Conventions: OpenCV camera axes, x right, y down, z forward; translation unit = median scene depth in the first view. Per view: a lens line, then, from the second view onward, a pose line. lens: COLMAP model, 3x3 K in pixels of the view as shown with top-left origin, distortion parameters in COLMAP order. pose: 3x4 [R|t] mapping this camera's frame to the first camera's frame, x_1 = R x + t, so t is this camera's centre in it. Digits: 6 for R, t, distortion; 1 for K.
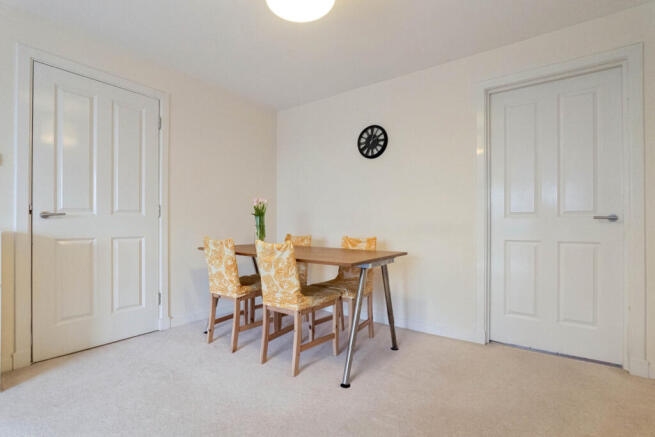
lens RADIAL K [[305.3, 0, 326.8], [0, 305.3, 225.8], [0, 0, 1]] dist [-0.022883, 0.000596]
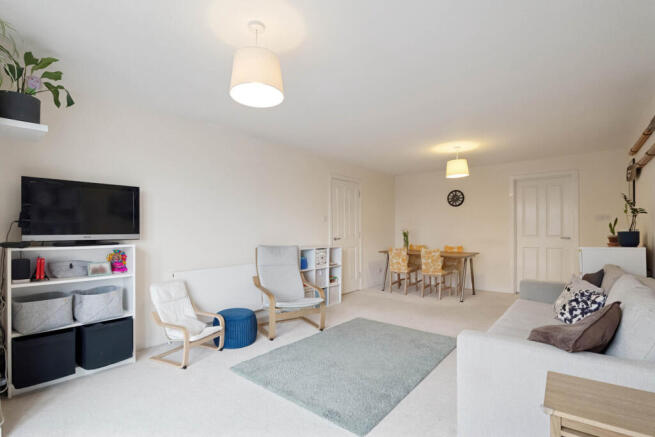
lens RADIAL K [[305.3, 0, 326.8], [0, 305.3, 225.8], [0, 0, 1]] dist [-0.022883, 0.000596]
pose [[0.998668, -0.008231, -0.050940, -0.676878], [0.007630, 0.999899, -0.011988, -0.085640], [0.051034, 0.011583, 0.998630, -1.181924]]
